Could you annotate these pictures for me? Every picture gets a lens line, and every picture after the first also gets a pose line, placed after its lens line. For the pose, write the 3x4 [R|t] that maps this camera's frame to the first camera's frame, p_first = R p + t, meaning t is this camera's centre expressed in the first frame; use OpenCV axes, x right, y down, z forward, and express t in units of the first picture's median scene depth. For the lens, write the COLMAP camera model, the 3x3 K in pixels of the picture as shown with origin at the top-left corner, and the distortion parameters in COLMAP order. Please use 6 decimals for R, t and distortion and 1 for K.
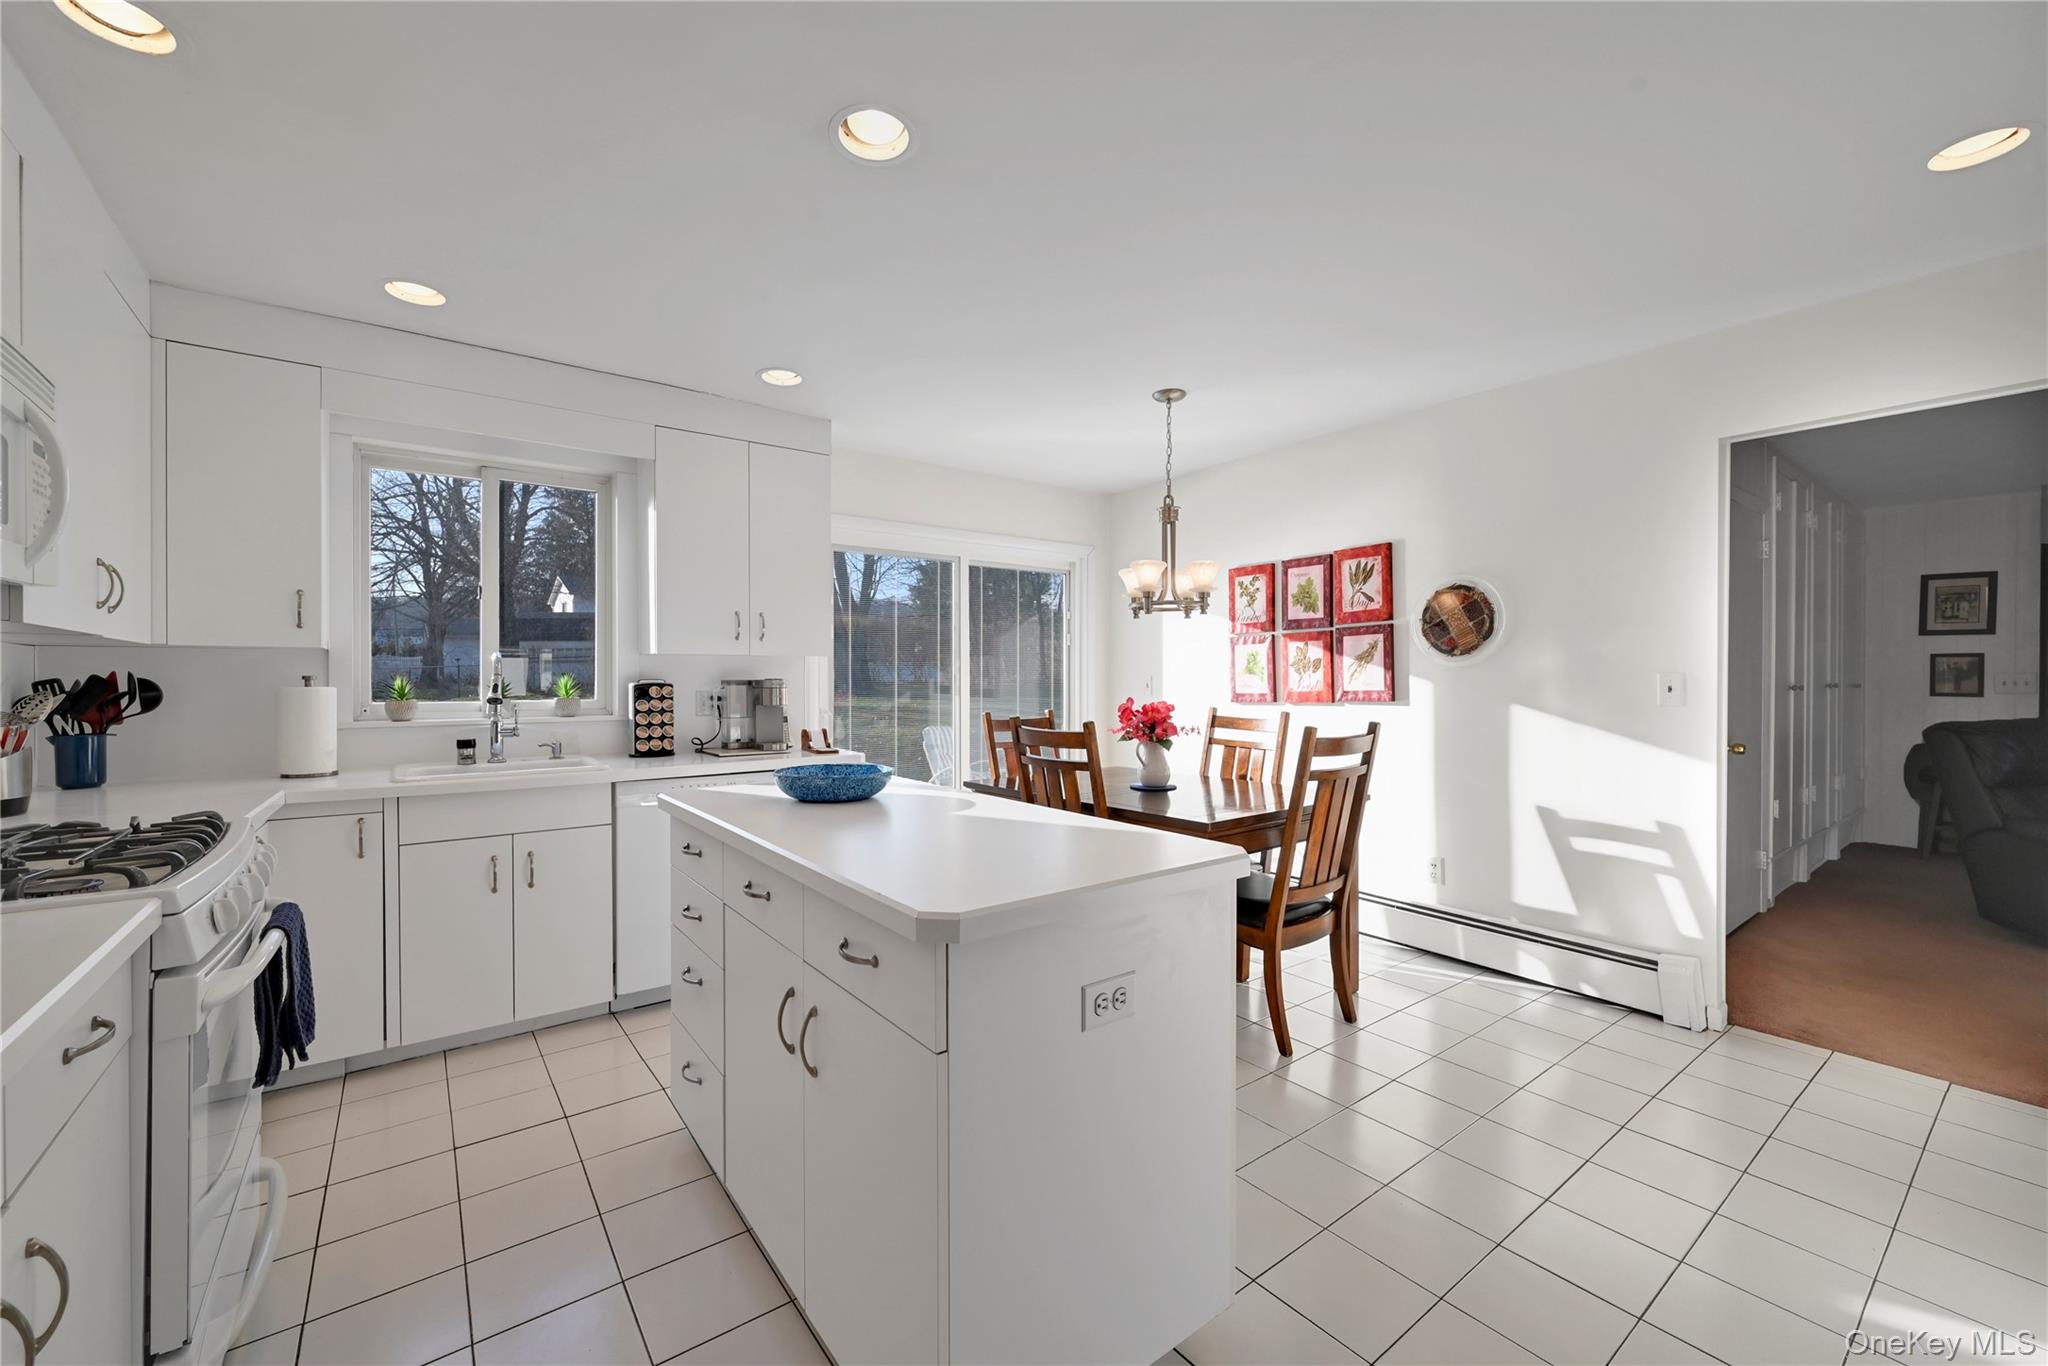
lens RADIAL K [[813.9, 0, 1018.2], [0, 813.9, 682.8], [0, 0, 1]] dist [-0.001708, -0.000094]
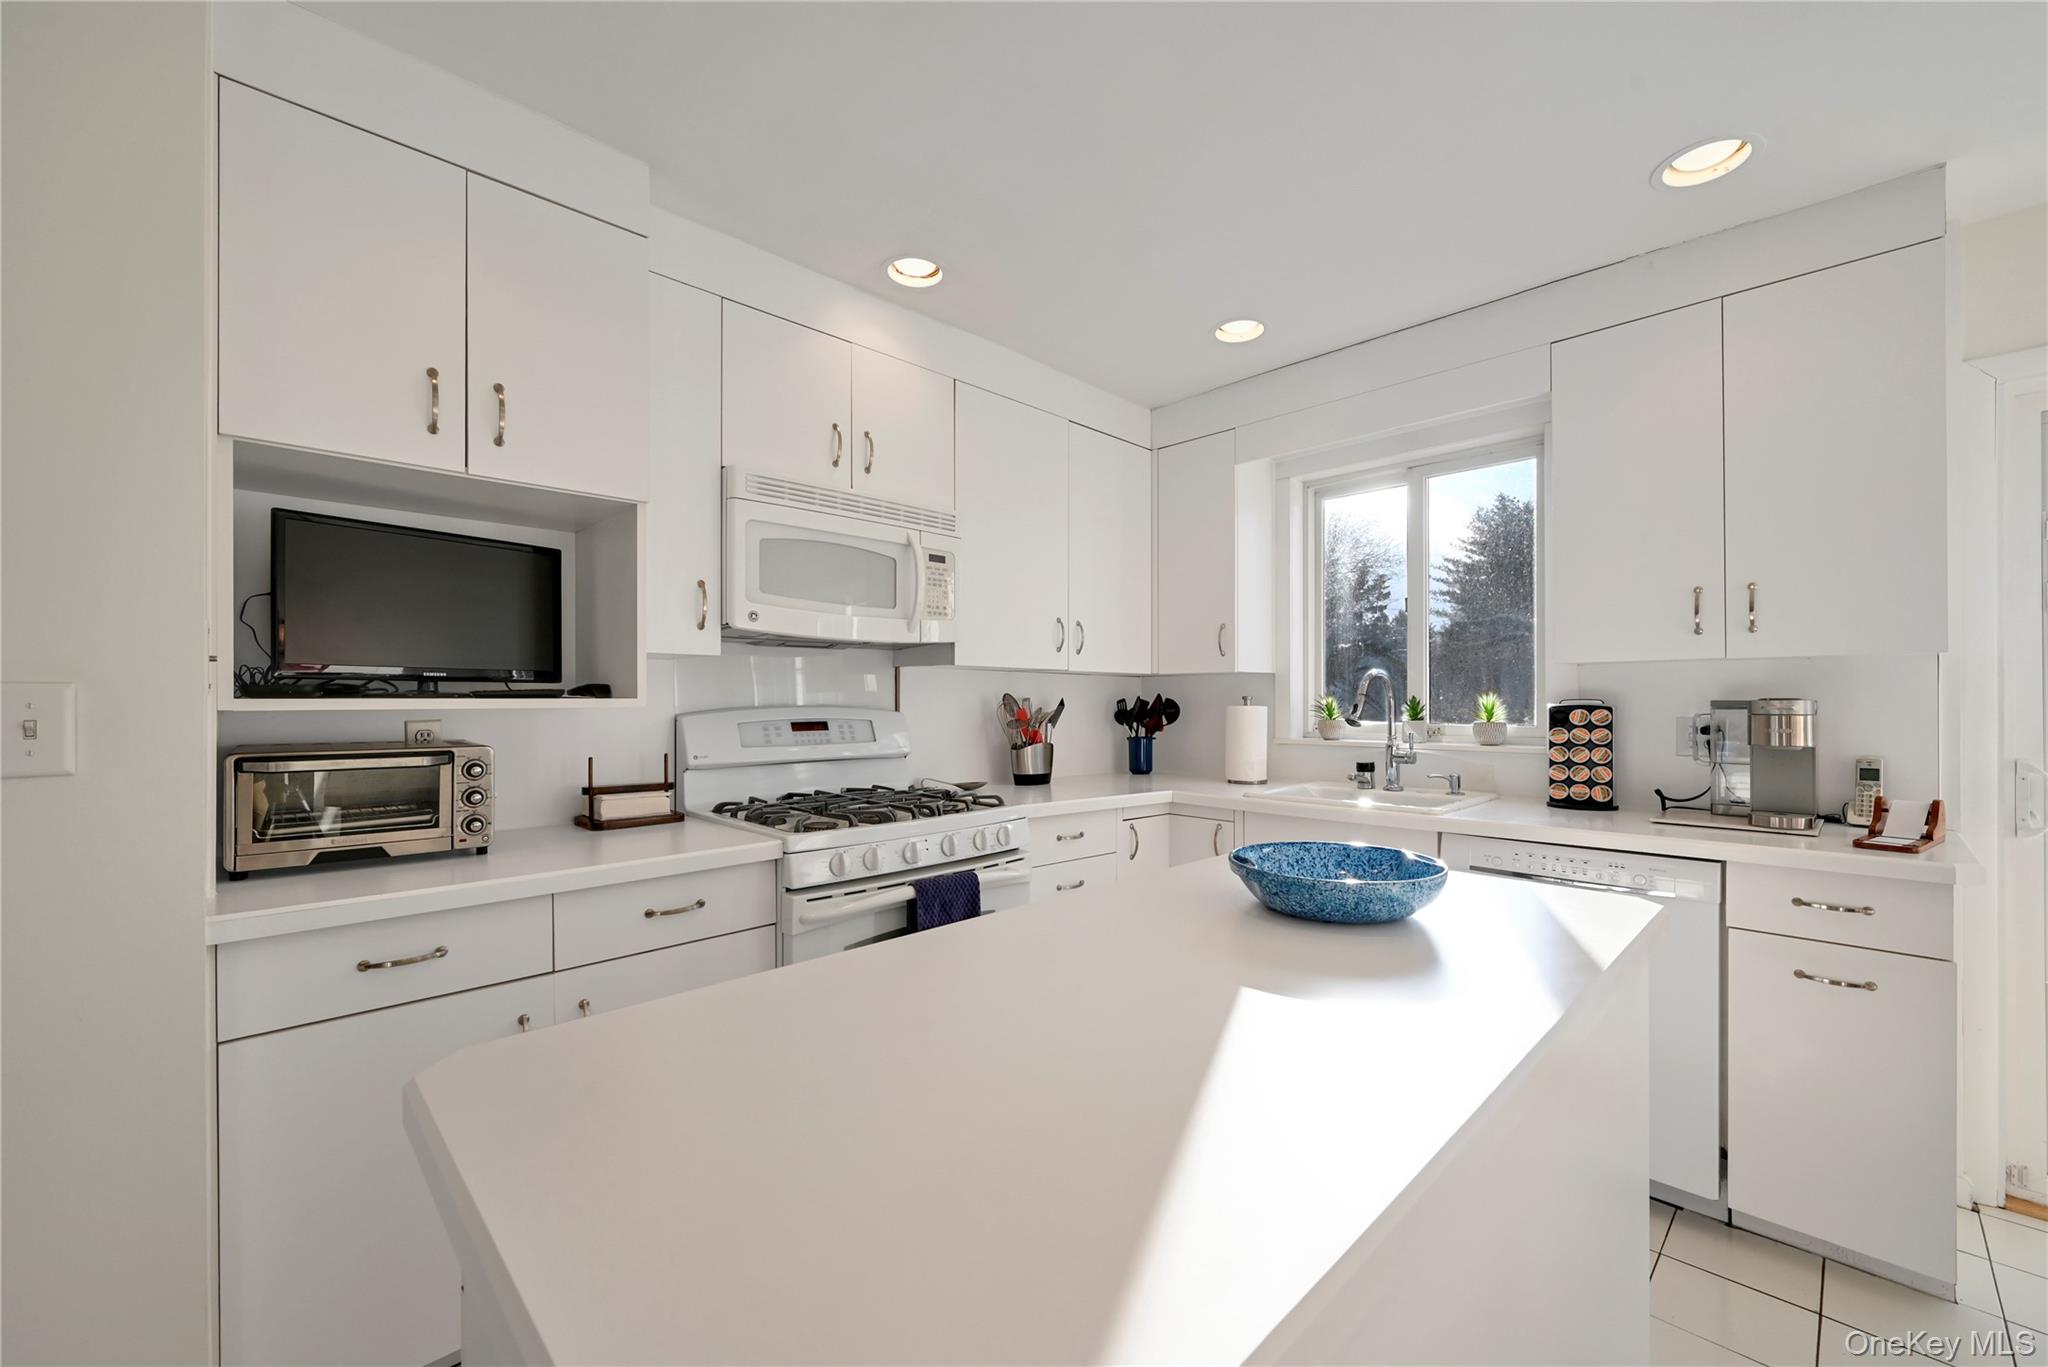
lens RADIAL K [[815.4, 0, 1023.3], [0, 815.4, 719.8], [0, 0, 1]] dist [-0.000878, -0.000077]
pose [[0.121745, 0.025613, -0.992231, 0.175308], [-0.003979, 0.999672, 0.025316, -0.002347], [0.992553, 0.000866, 0.121807, 0.386220]]
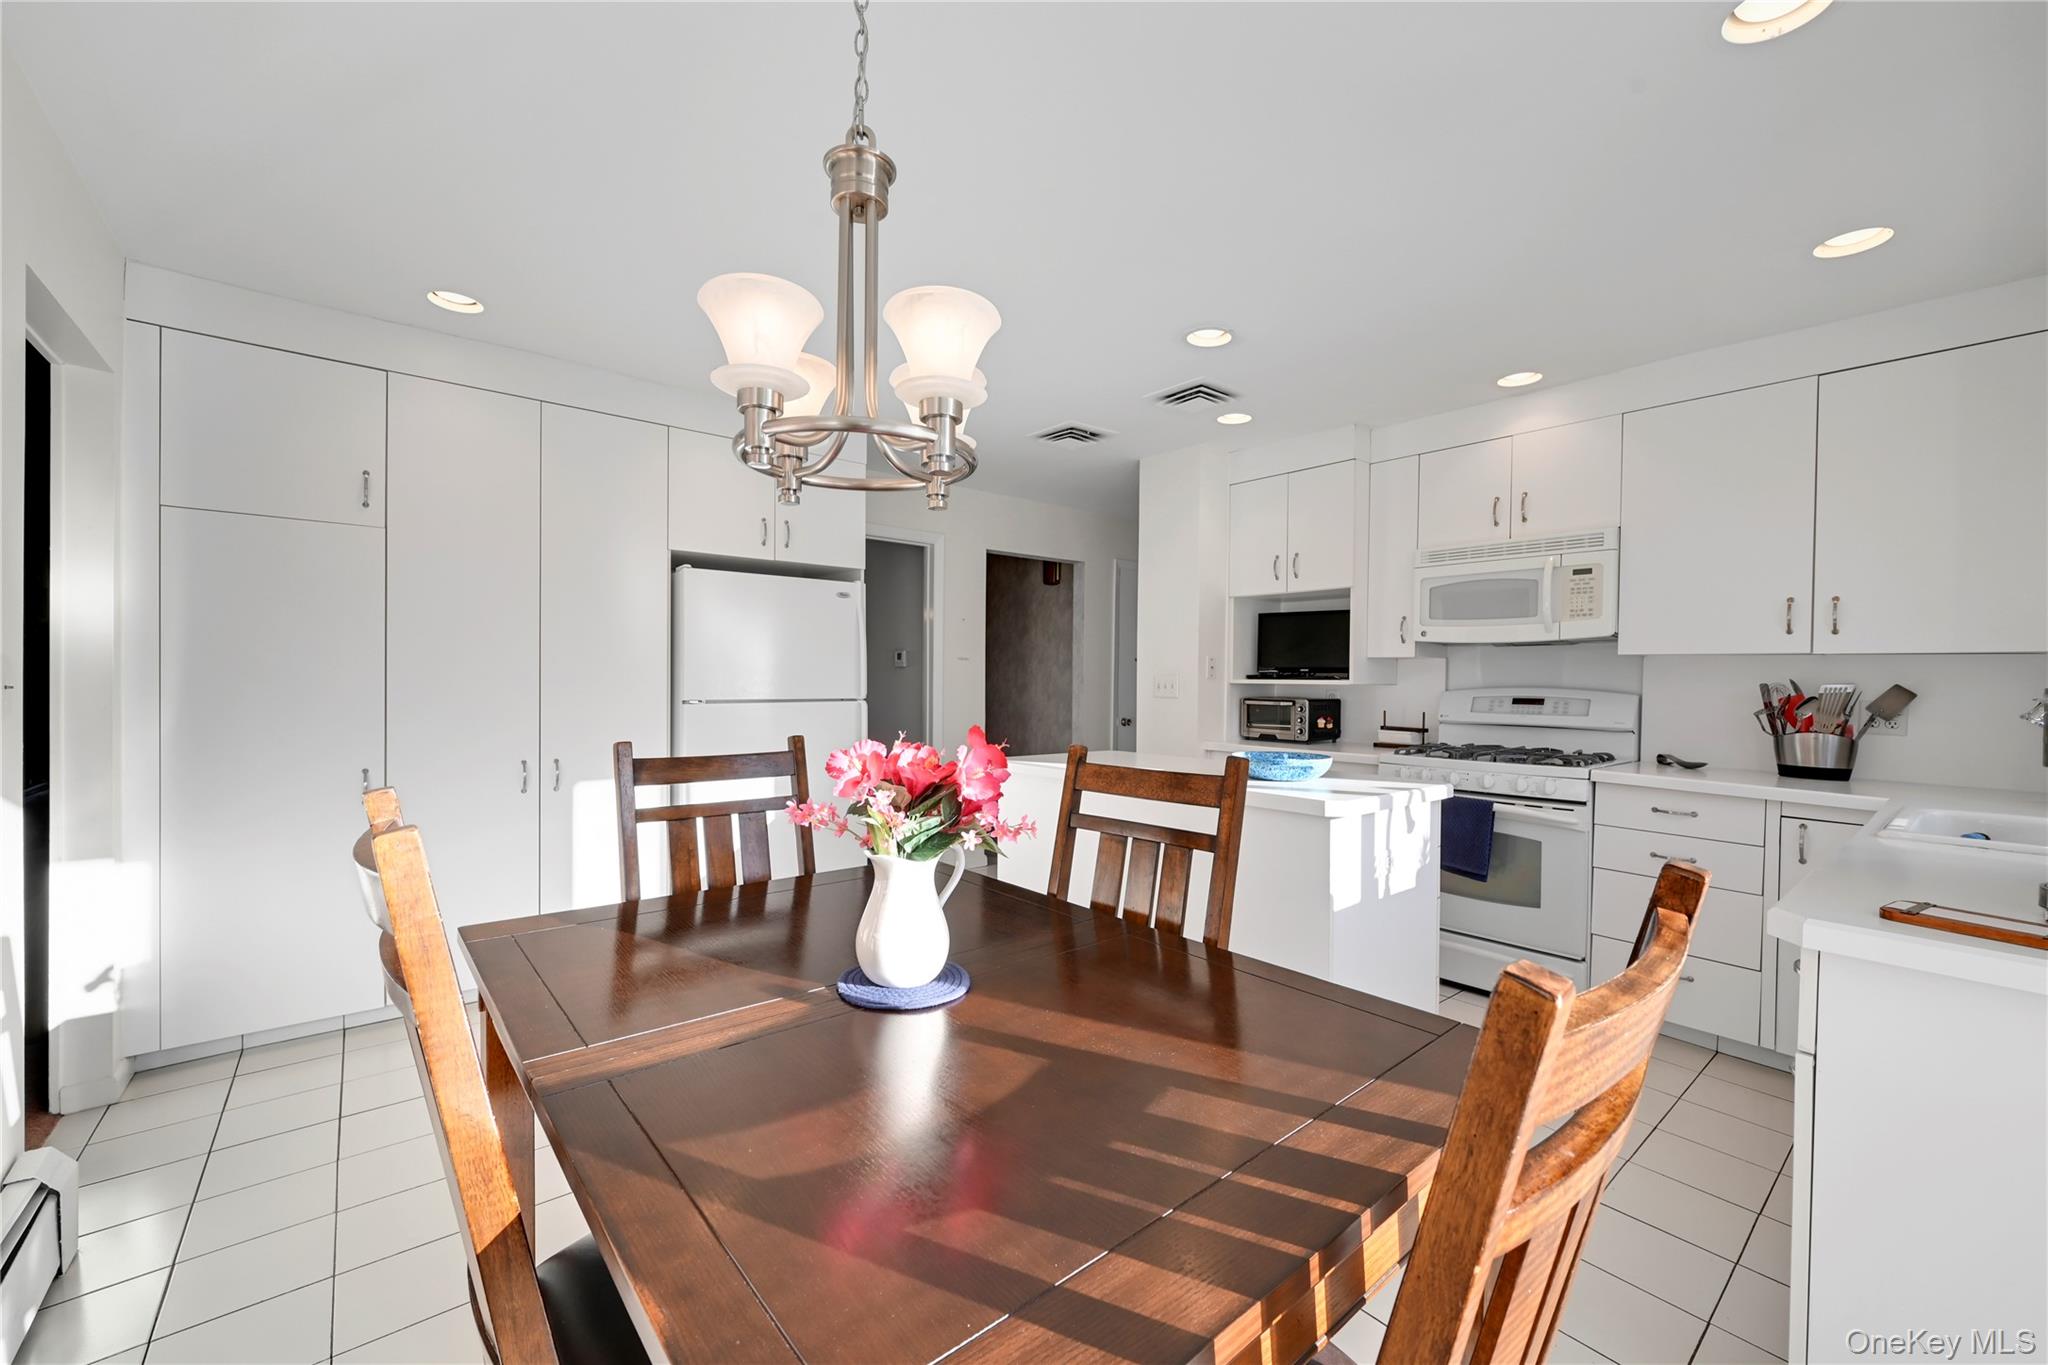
lens RADIAL K [[813.9, 0, 1018.2], [0, 813.9, 682.3], [0, 0, 1]] dist [-0.001708, -0.000094]
pose [[-0.999304, -0.006396, -0.036753, 0.115122], [-0.006801, 0.999917, 0.010913, -0.007661], [0.036680, 0.011156, -0.999265, 1.198304]]
